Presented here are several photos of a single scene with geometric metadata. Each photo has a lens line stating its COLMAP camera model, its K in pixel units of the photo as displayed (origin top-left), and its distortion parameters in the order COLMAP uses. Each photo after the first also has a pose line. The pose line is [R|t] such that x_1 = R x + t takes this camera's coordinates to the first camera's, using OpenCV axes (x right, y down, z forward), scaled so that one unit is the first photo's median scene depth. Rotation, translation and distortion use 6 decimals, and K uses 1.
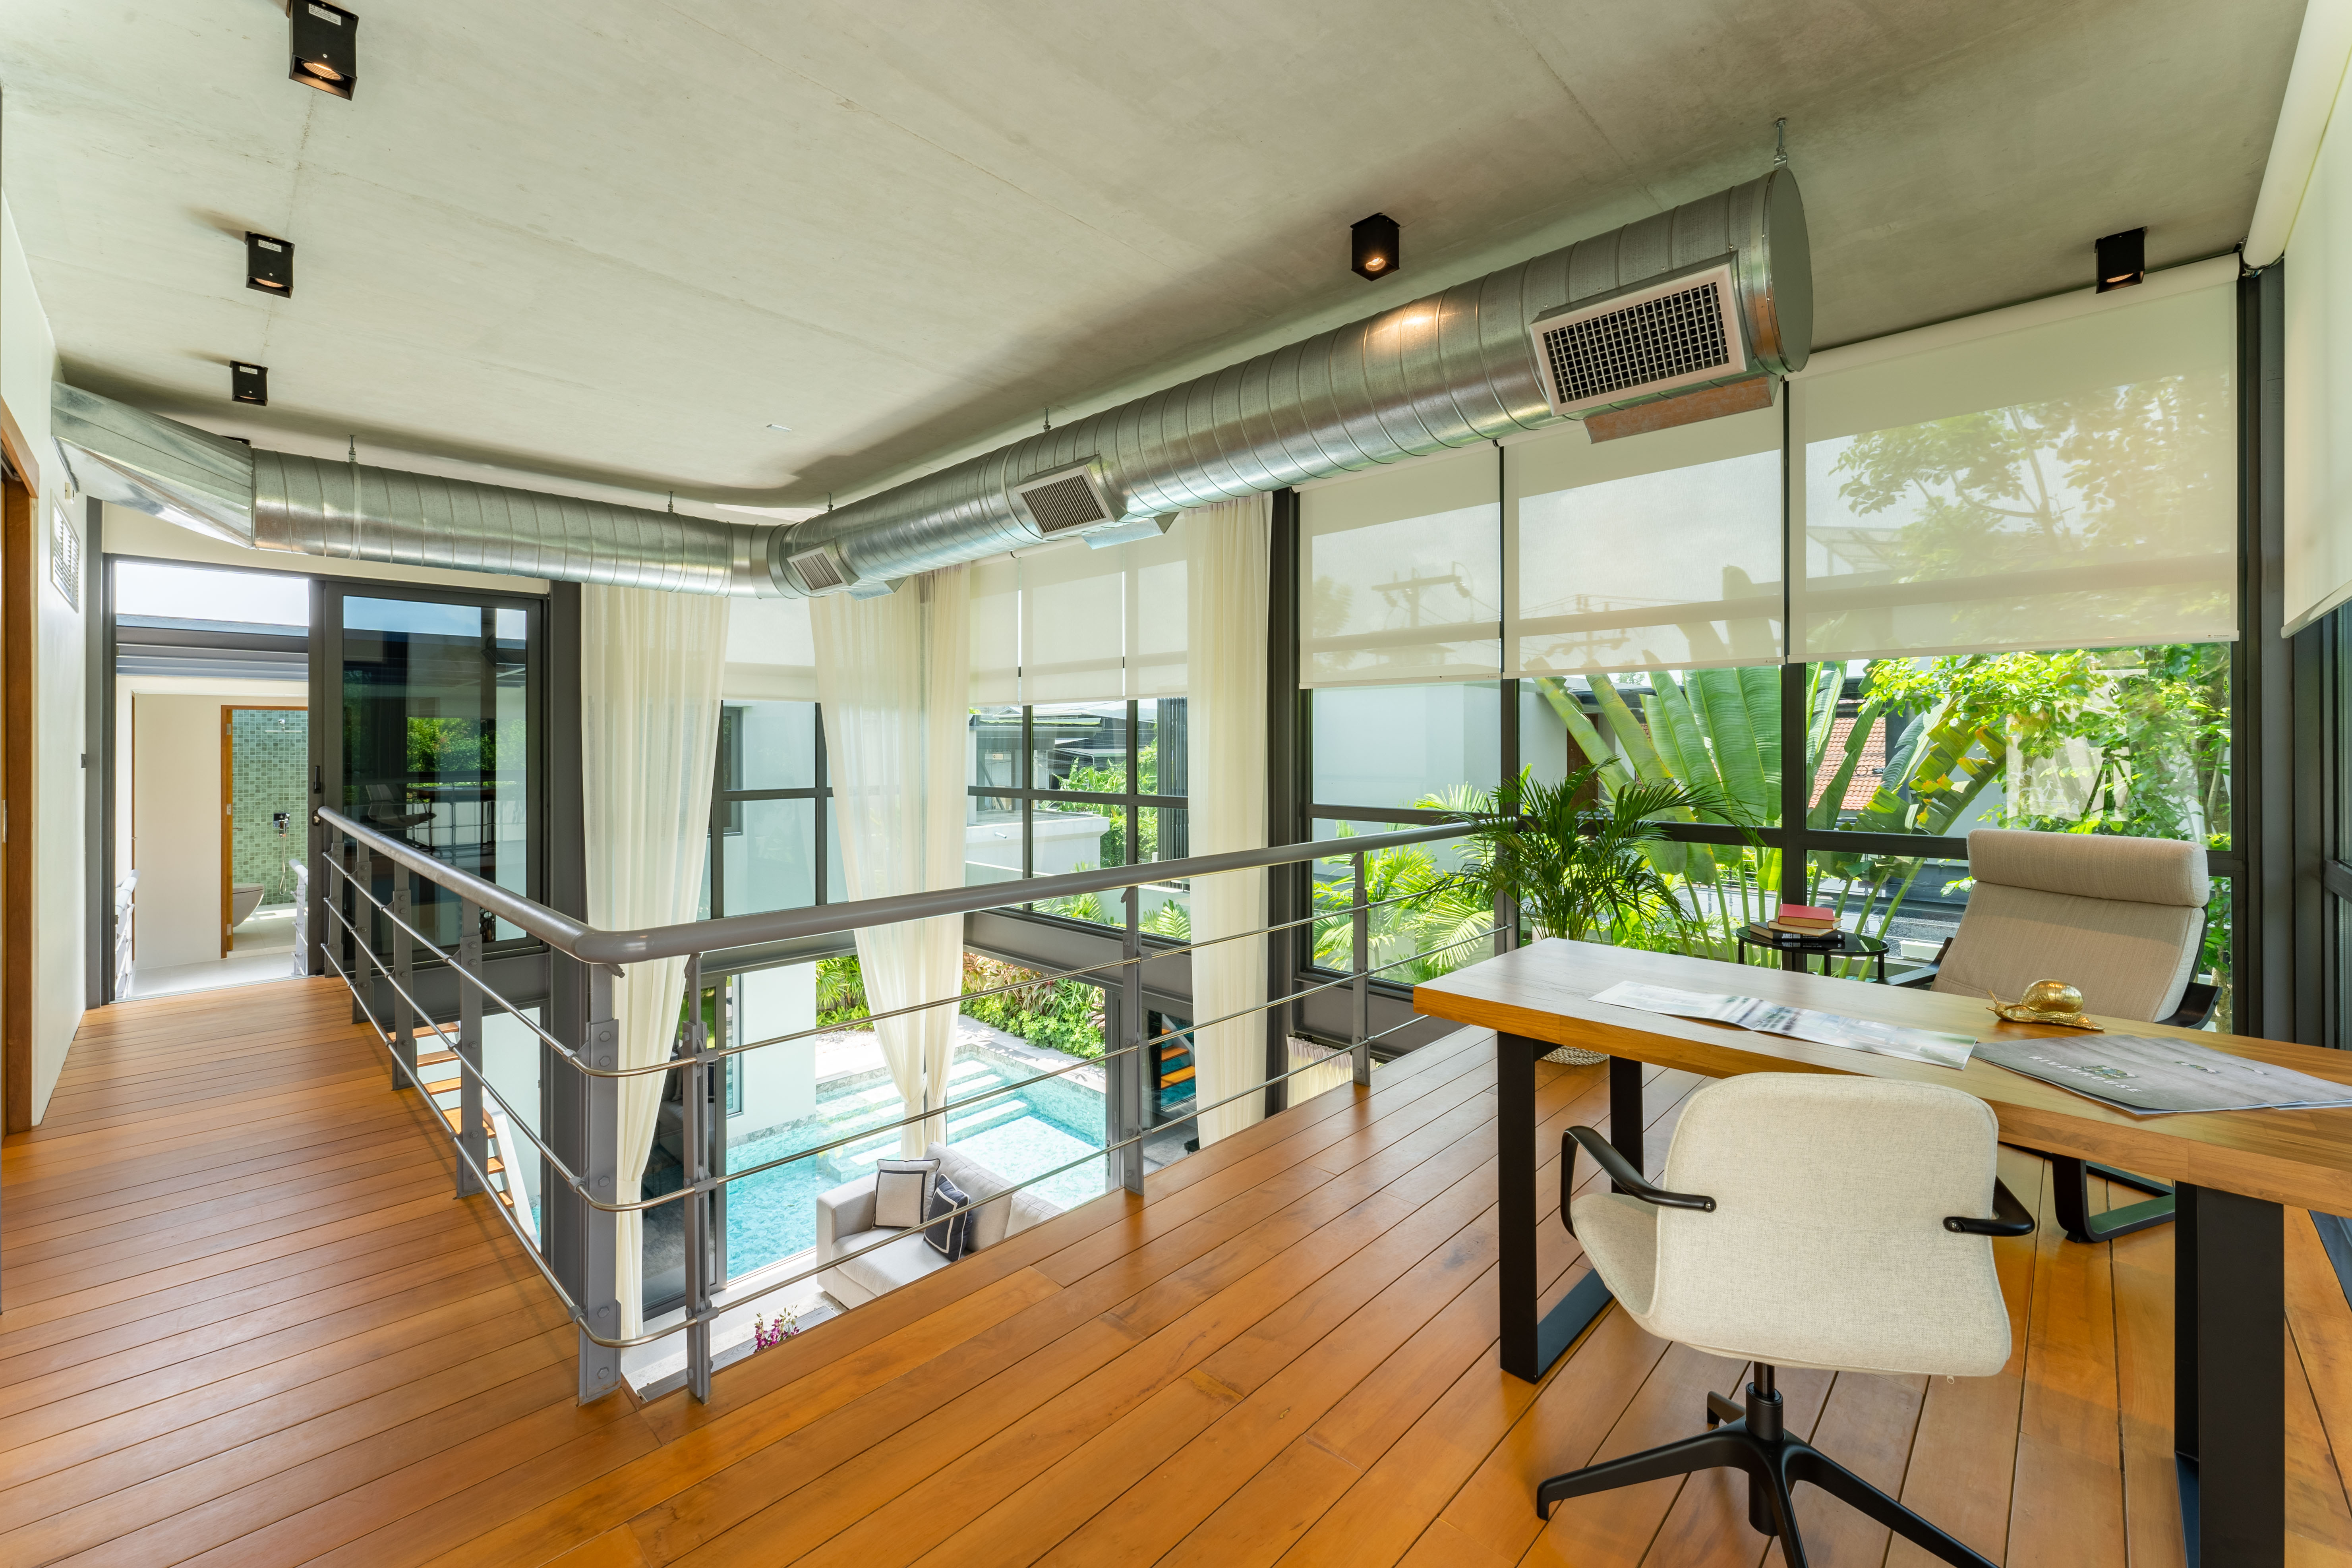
lens RADIAL K [[980.2, 0, 1165.2], [0, 980.2, 744.2], [0, 0, 1]] dist [-0.000788, -0.000247]
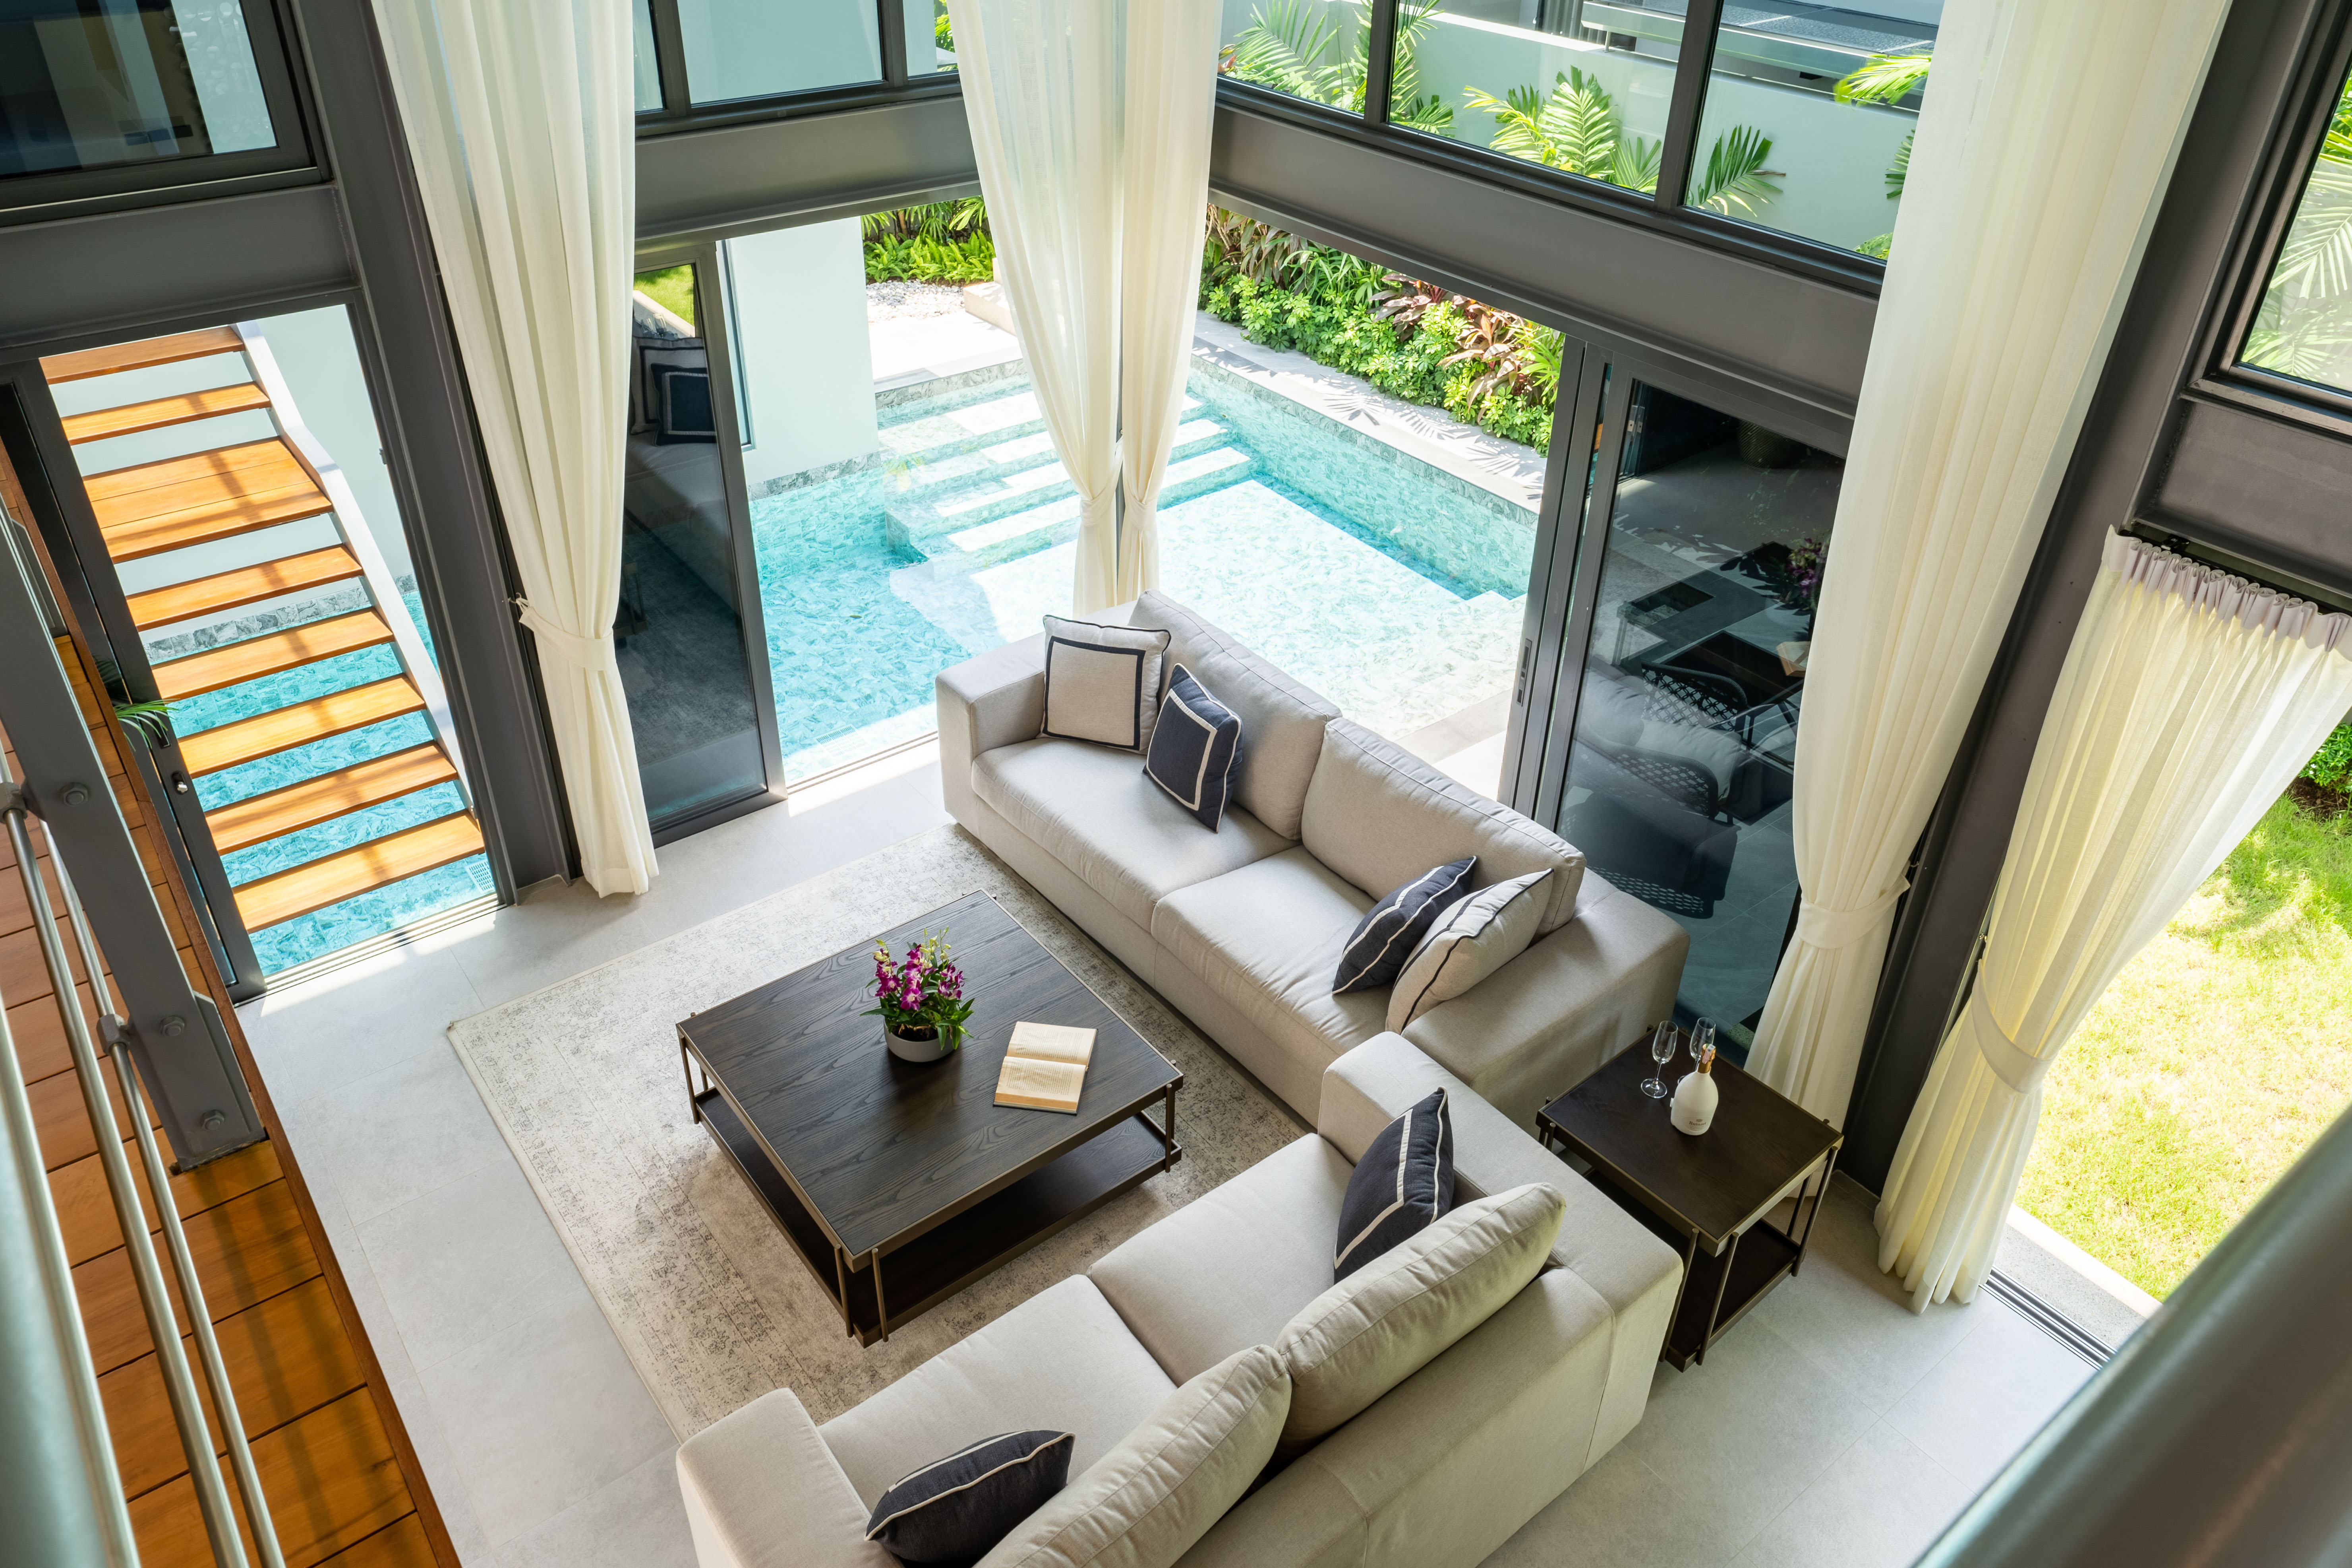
lens RADIAL K [[1629.1, 0, 1168.9], [0, 1629.1, 734.1], [0, 0, 1]] dist [-0.006326, -0.001525]
pose [[0.991081, 0.088550, -0.099584, -0.125735], [-0.020090, 0.838037, 0.545243, 0.008900], [0.131736, -0.538380, 0.832342, 0.241448]]
